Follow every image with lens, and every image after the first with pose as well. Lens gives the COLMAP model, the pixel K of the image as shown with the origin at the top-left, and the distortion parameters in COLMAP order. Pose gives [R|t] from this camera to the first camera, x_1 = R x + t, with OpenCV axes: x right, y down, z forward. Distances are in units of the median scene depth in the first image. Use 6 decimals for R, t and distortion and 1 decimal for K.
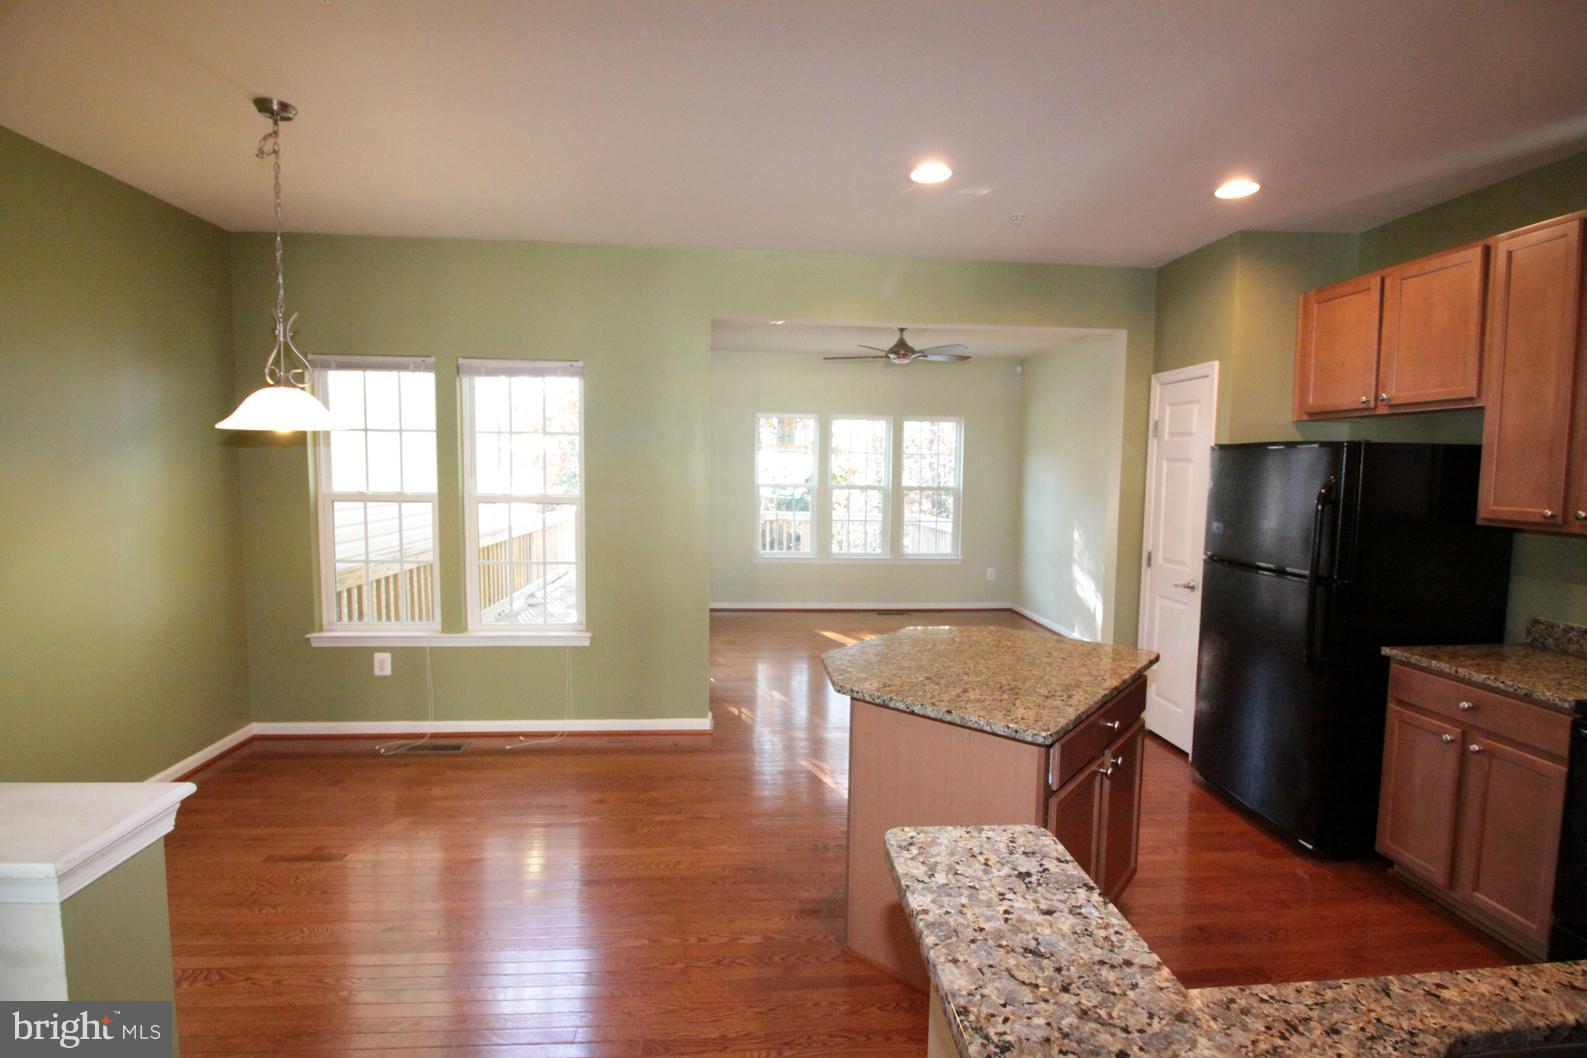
lens RADIAL K [[769.0, 0, 793.5], [0, 769.0, 529.0], [0, 0, 1]] dist [-0.000059, -0.000054]
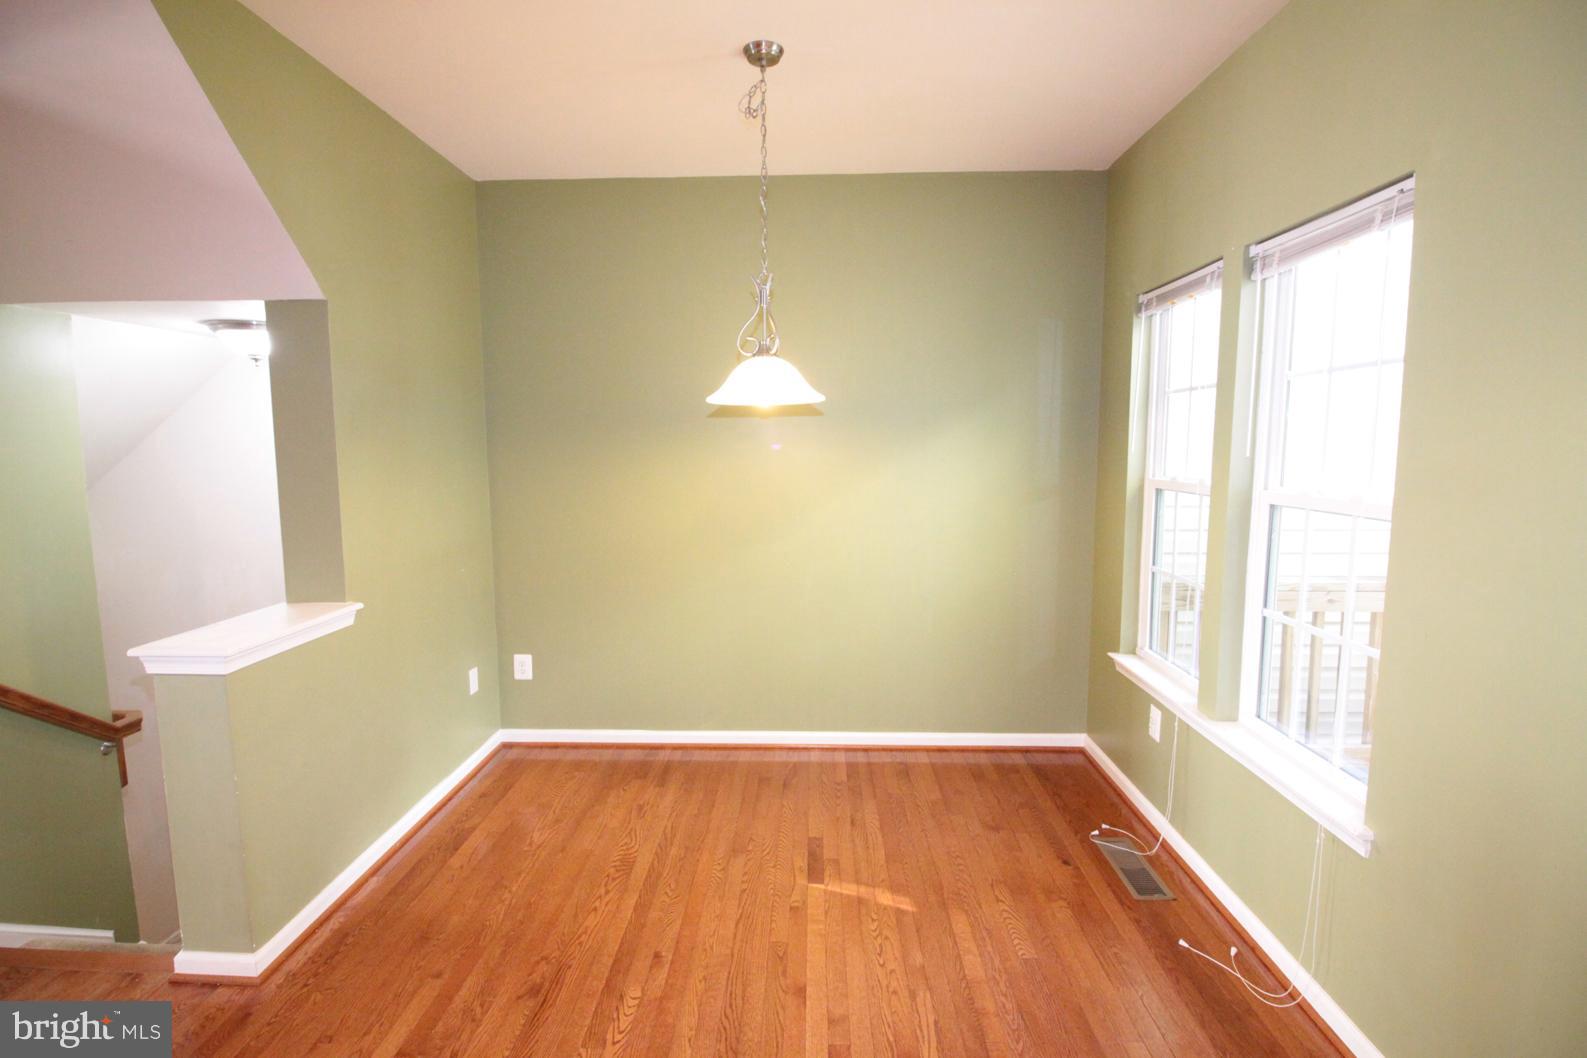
lens RADIAL K [[769.0, 0, 793.5], [0, 769.0, 529.0], [0, 0, 1]] dist [-0.000059, -0.000054]
pose [[-0.124343, 0.102250, -0.986957, 0.184734], [-0.080965, 0.990314, 0.112799, -0.053825], [0.988930, 0.093934, -0.114860, 0.756664]]
